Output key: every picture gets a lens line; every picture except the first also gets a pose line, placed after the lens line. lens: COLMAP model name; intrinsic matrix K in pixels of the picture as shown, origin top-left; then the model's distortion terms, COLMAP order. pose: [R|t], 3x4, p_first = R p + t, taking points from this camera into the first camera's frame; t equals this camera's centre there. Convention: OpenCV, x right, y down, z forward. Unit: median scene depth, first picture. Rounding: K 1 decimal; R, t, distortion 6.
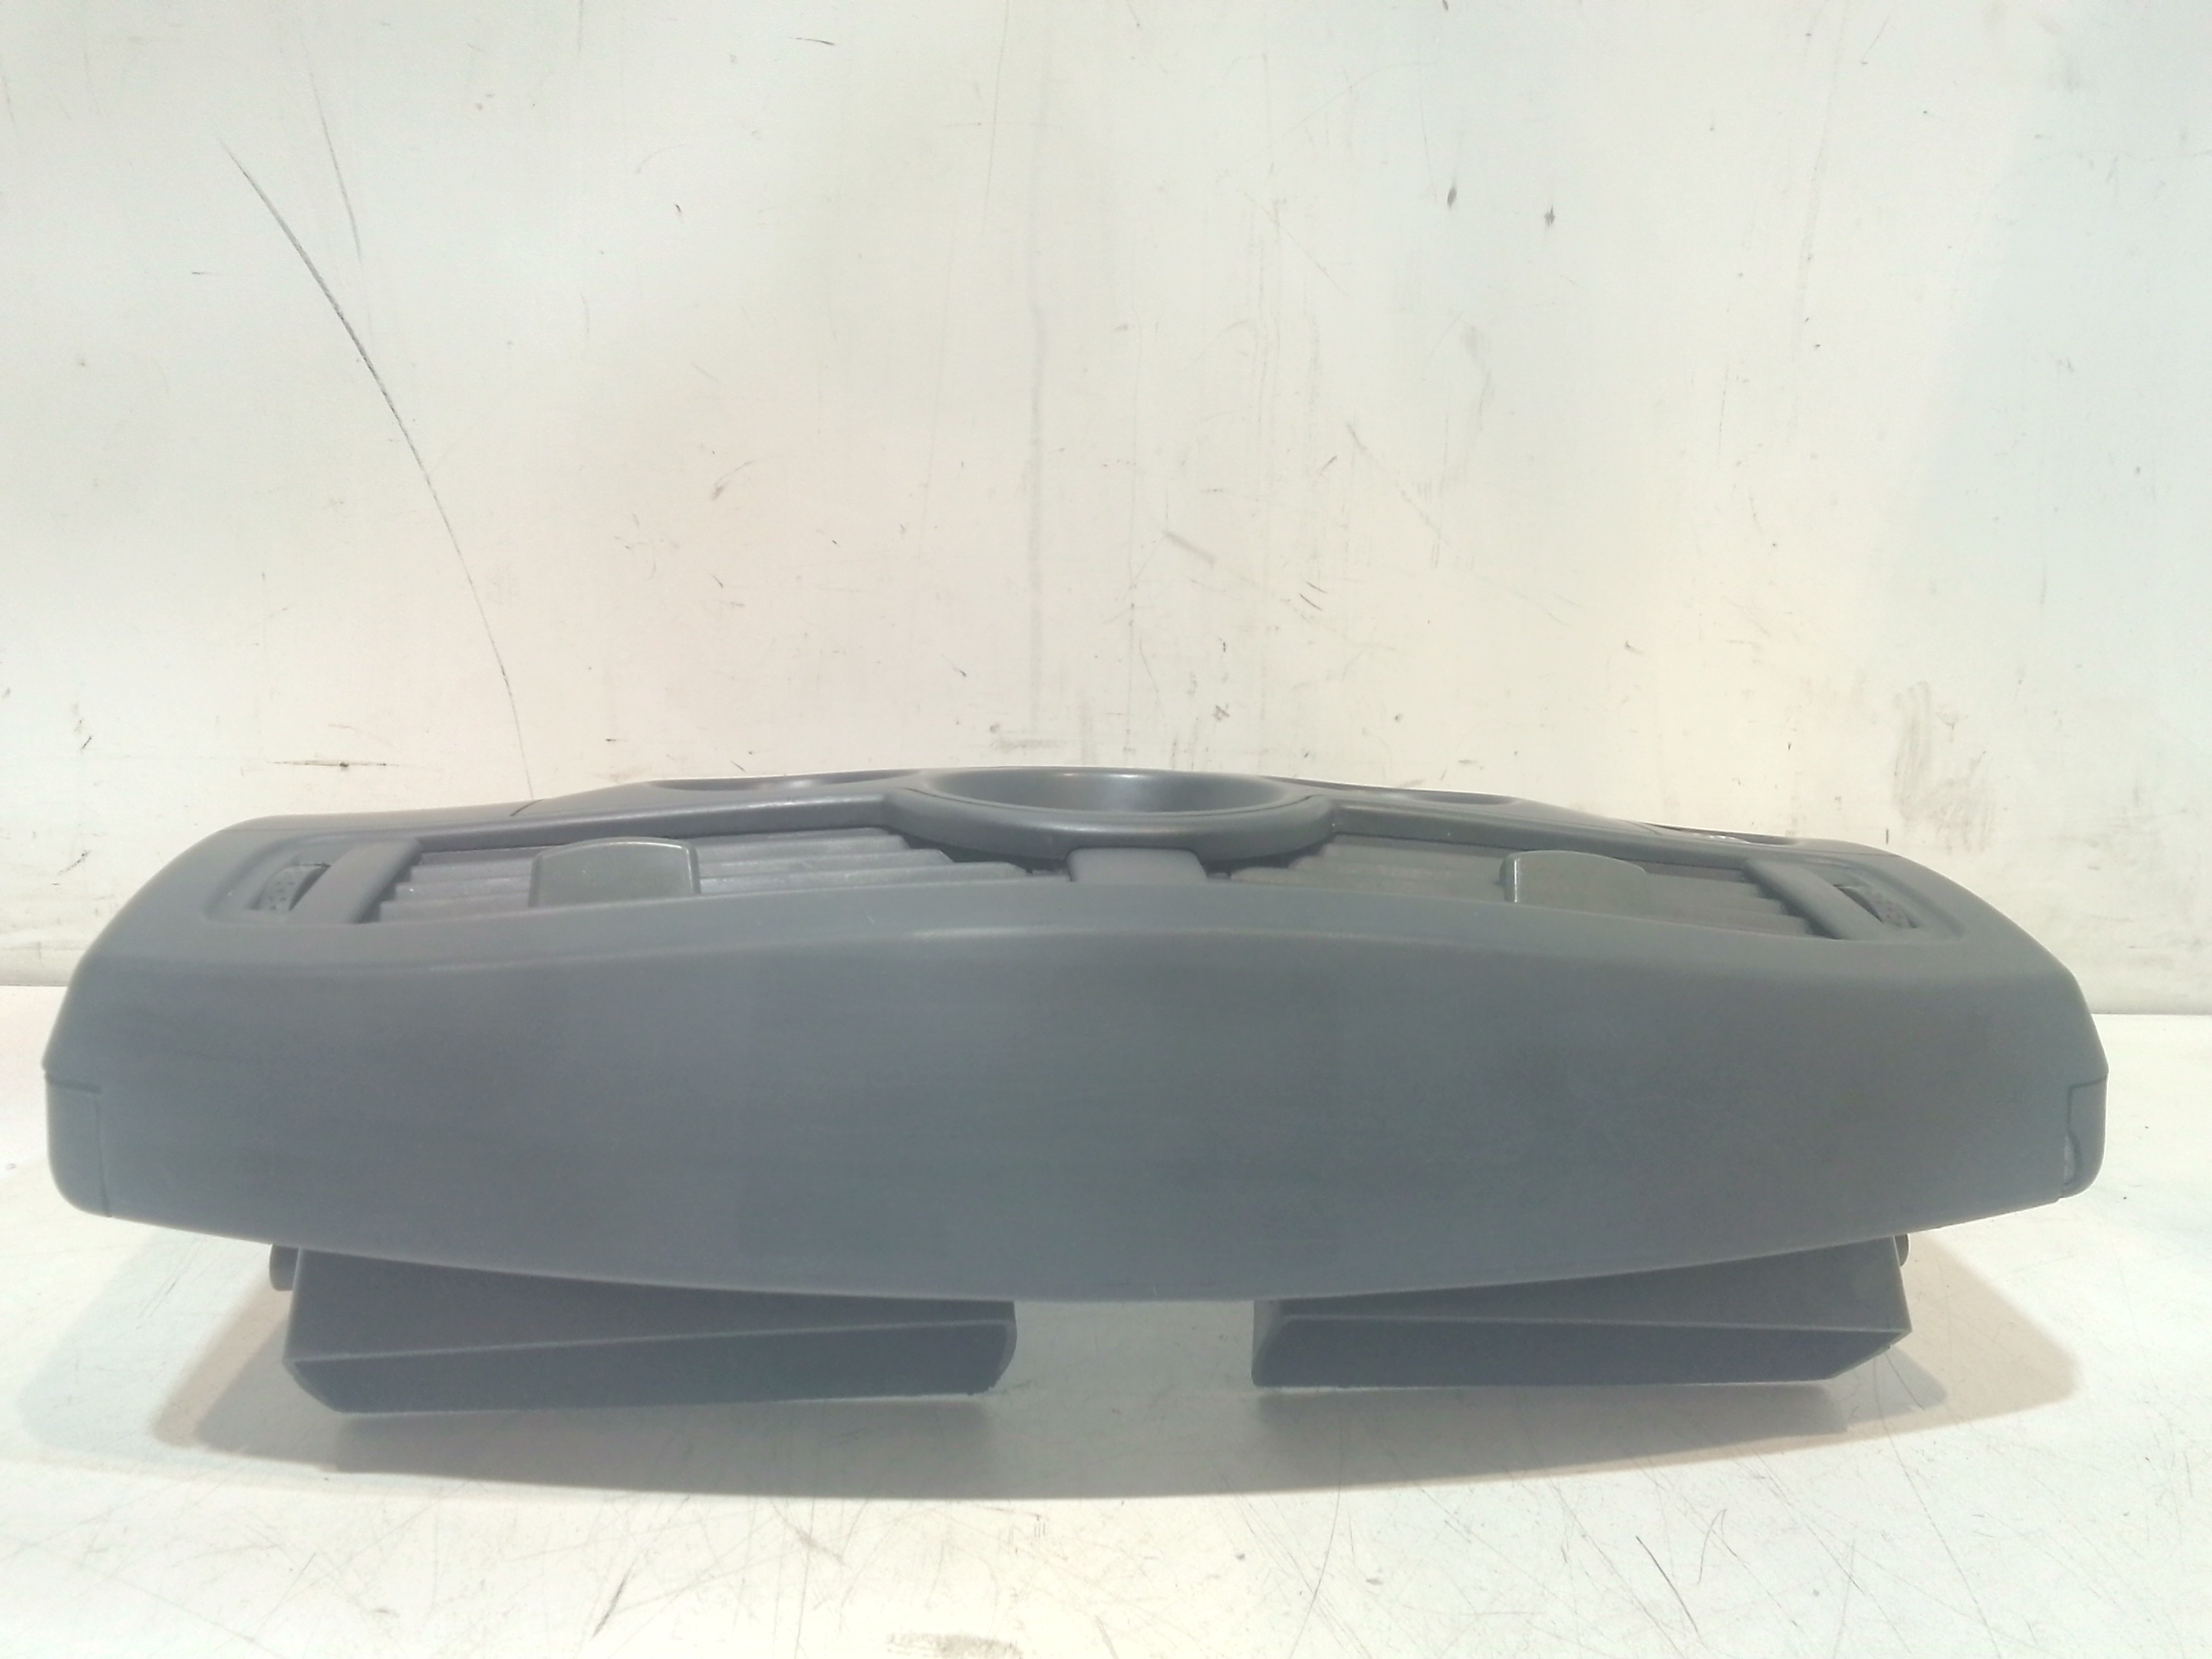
lens RADIAL K [[1954.3, 0, 1144.0], [0, 1954.3, 862.8], [0, 0, 1]] dist [0.065461, -0.126703]
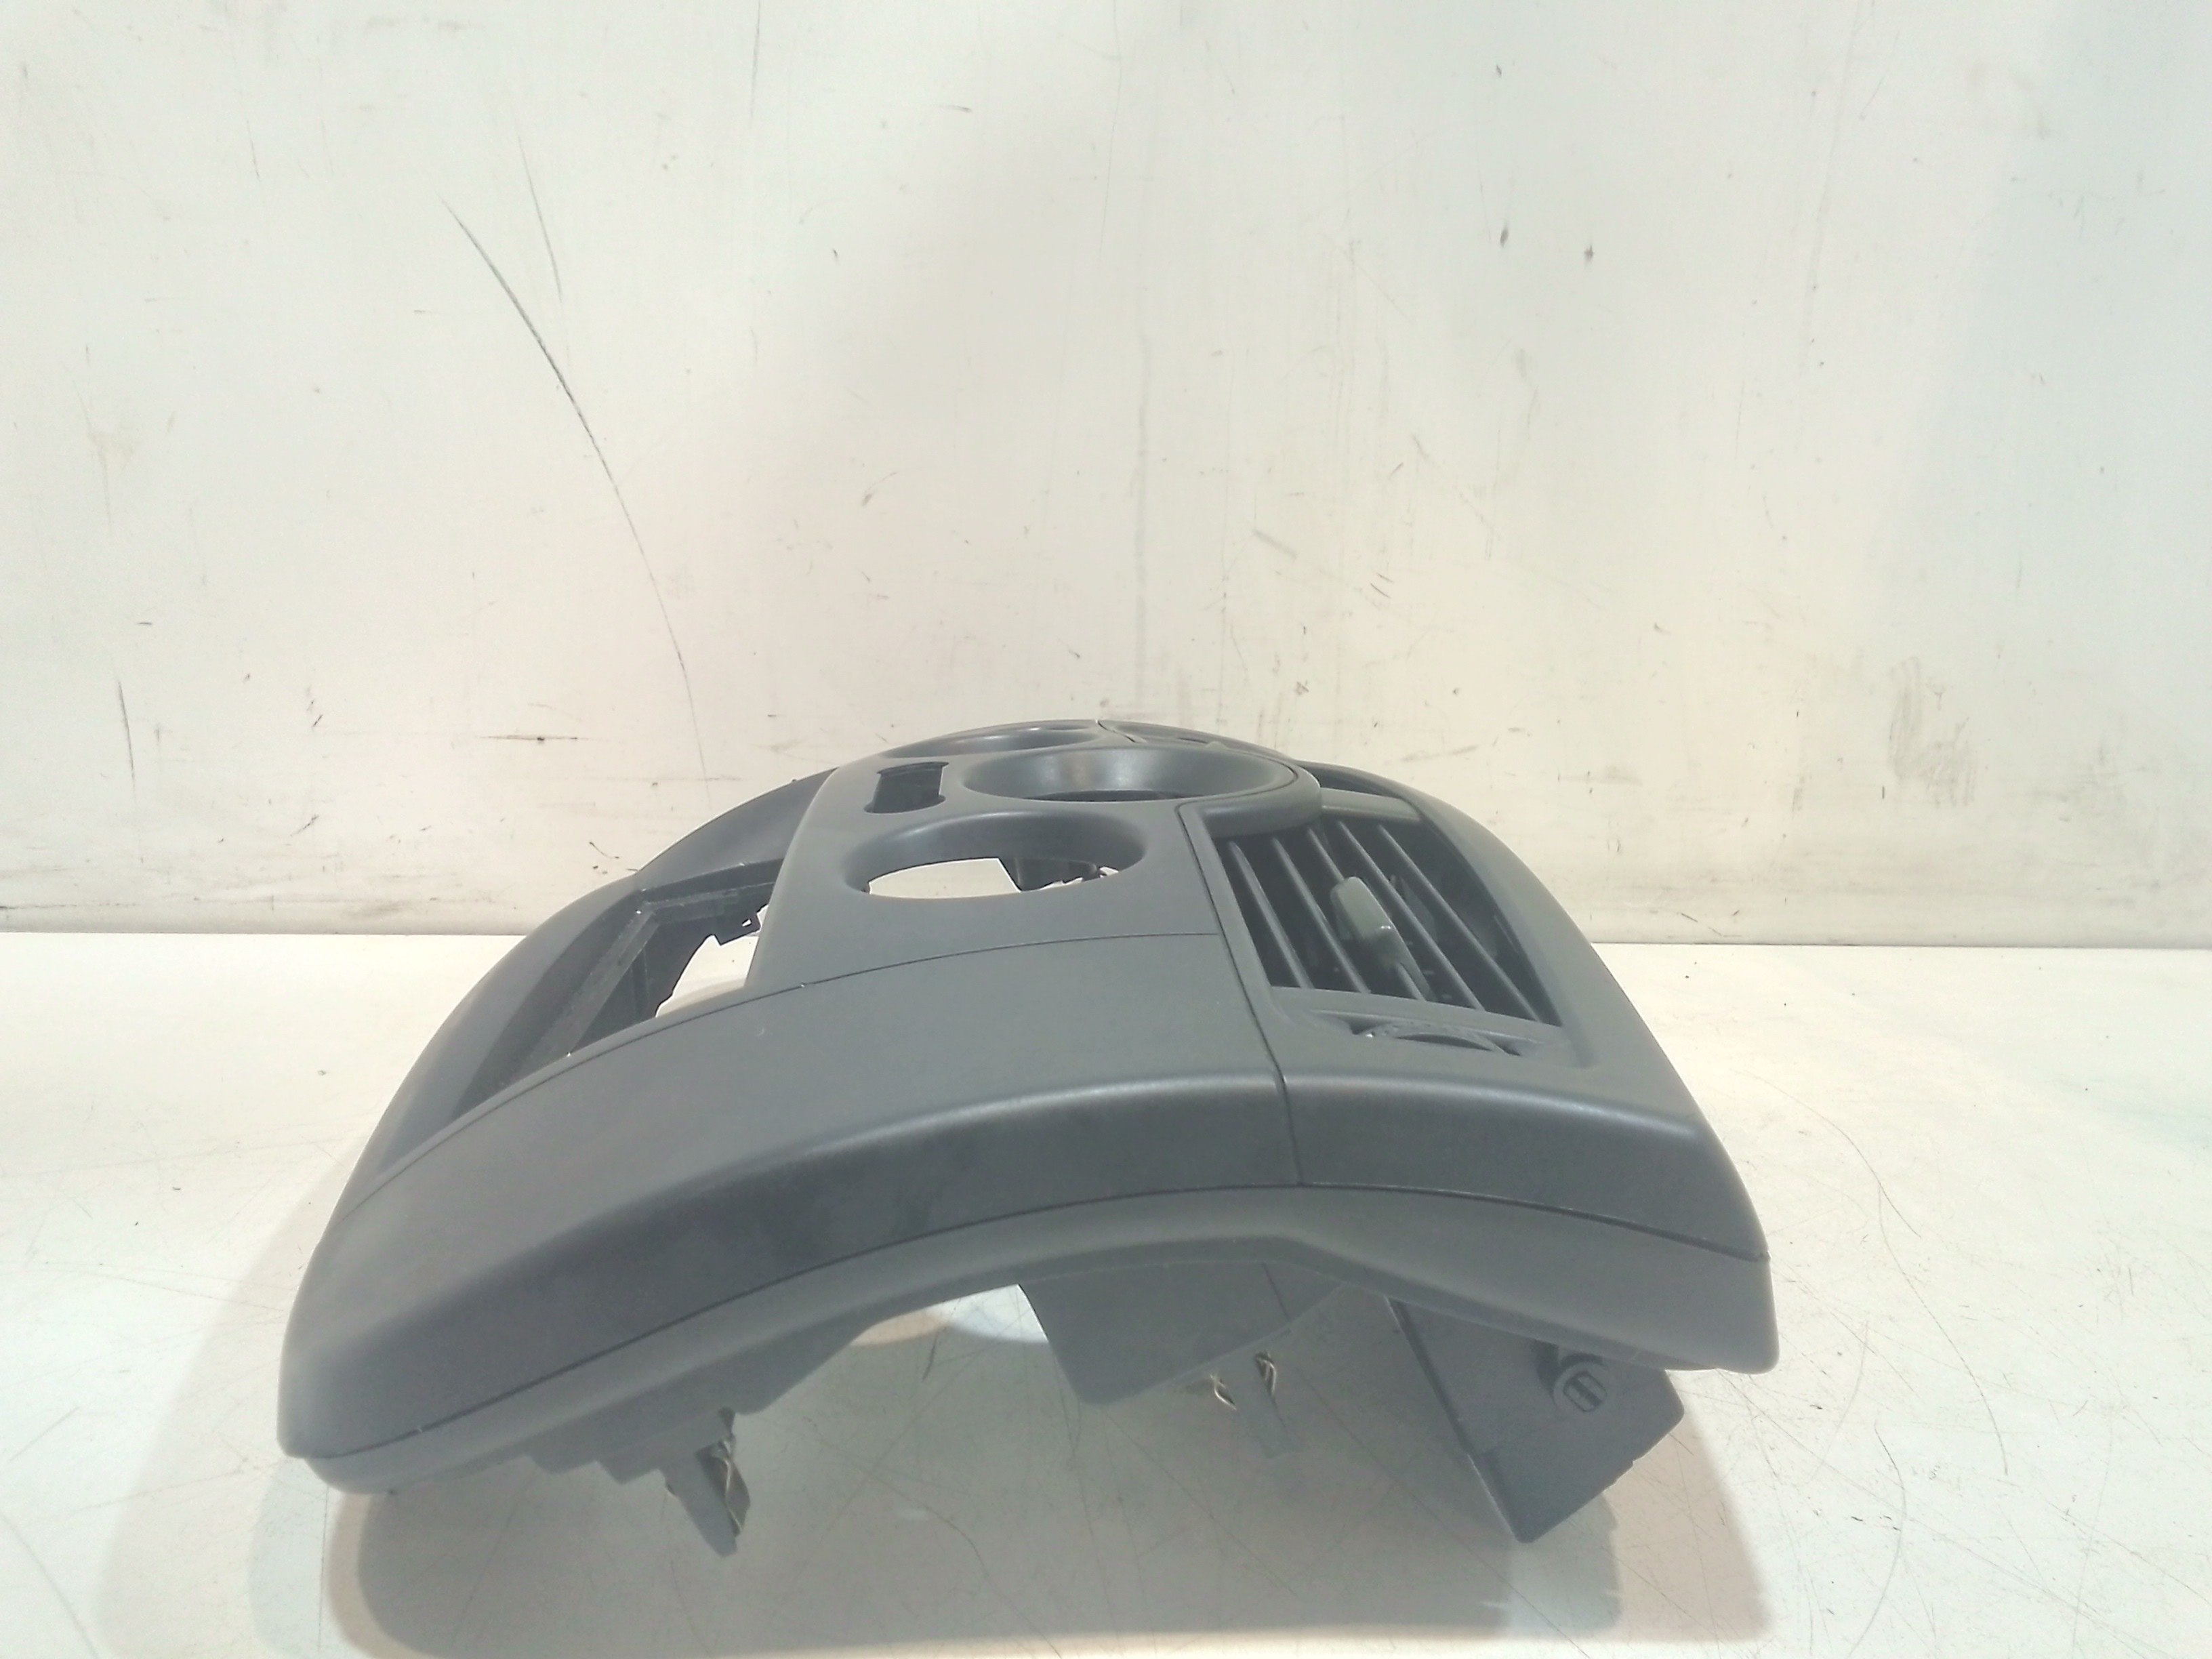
lens RADIAL K [[1954.3, 0, 1142.5], [0, 1954.3, 864.8], [0, 0, 1]] dist [0.065461, -0.126703]
pose [[0.999957, -0.007479, 0.005428, -0.063094], [0.007424, 0.999922, 0.010088, 0.014803], [-0.005503, -0.010047, 0.999934, -0.150179]]
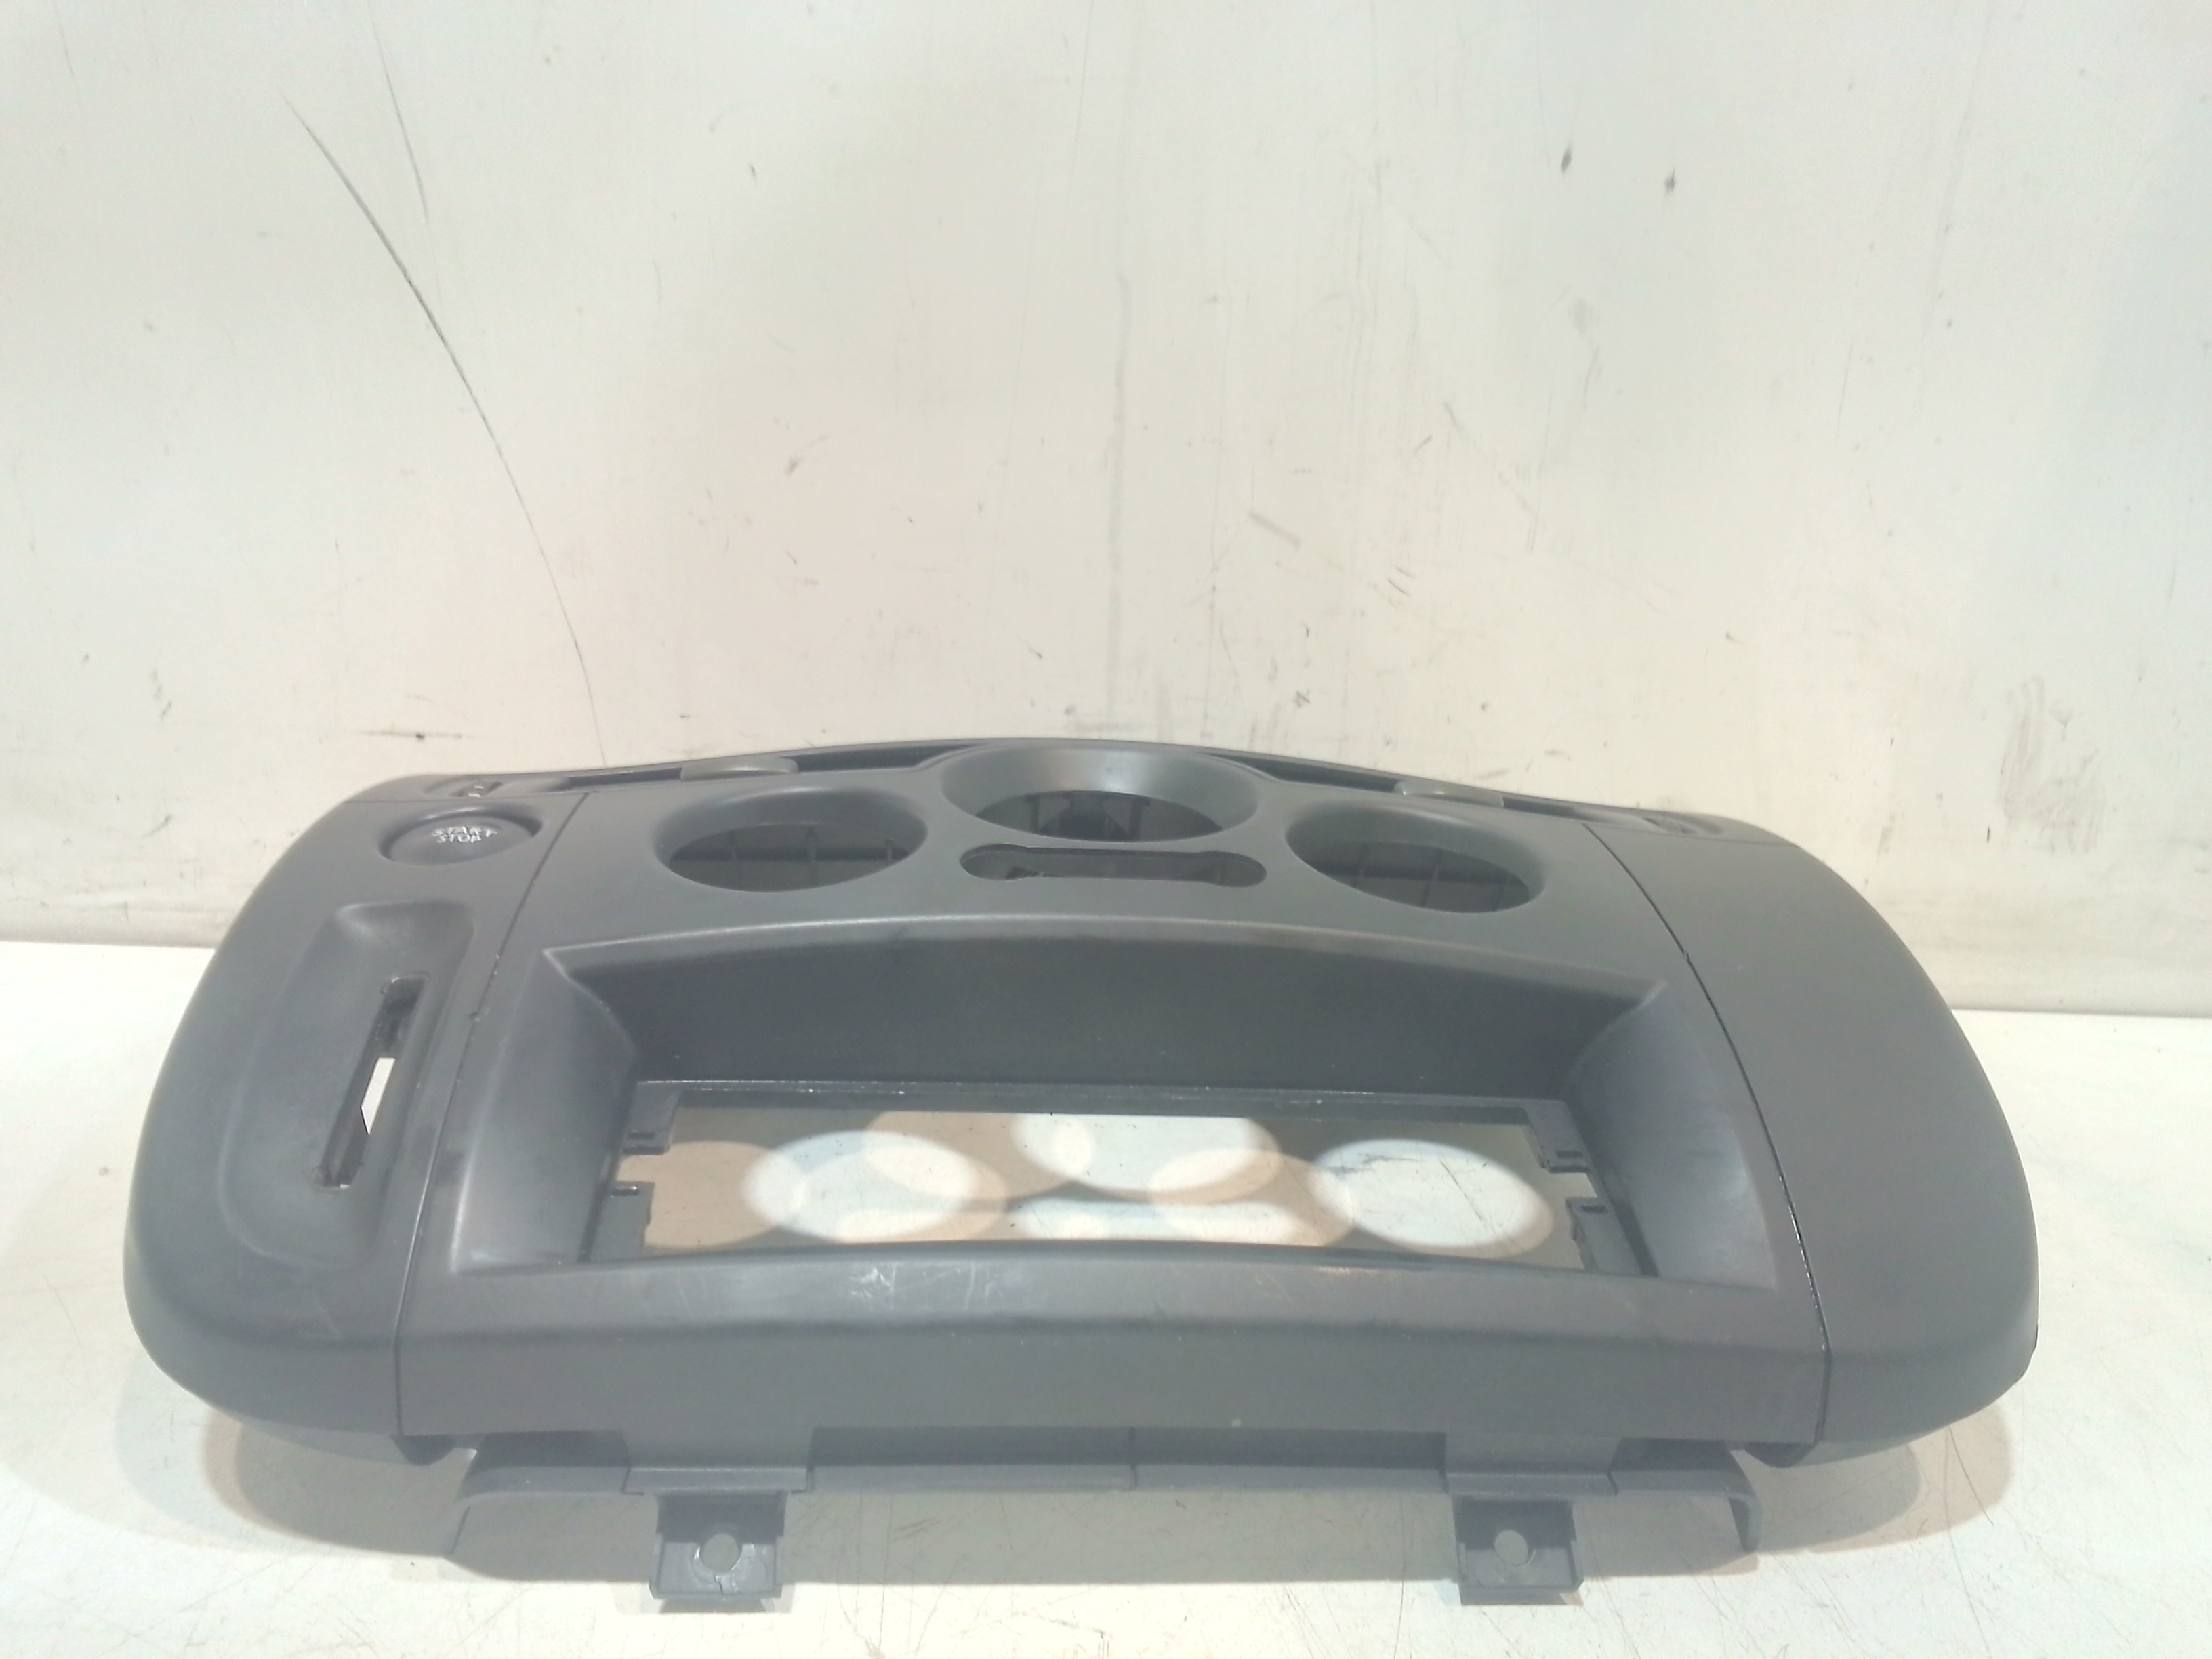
lens RADIAL K [[1954.3, 0, 1124.4], [0, 1954.3, 912.9], [0, 0, 1]] dist [0.065461, -0.126703]
pose [[0.998728, 0.027107, -0.042520, -0.004793], [-0.022371, 0.993884, 0.108140, -0.077323], [0.045192, -0.107051, 0.993226, 0.015776]]
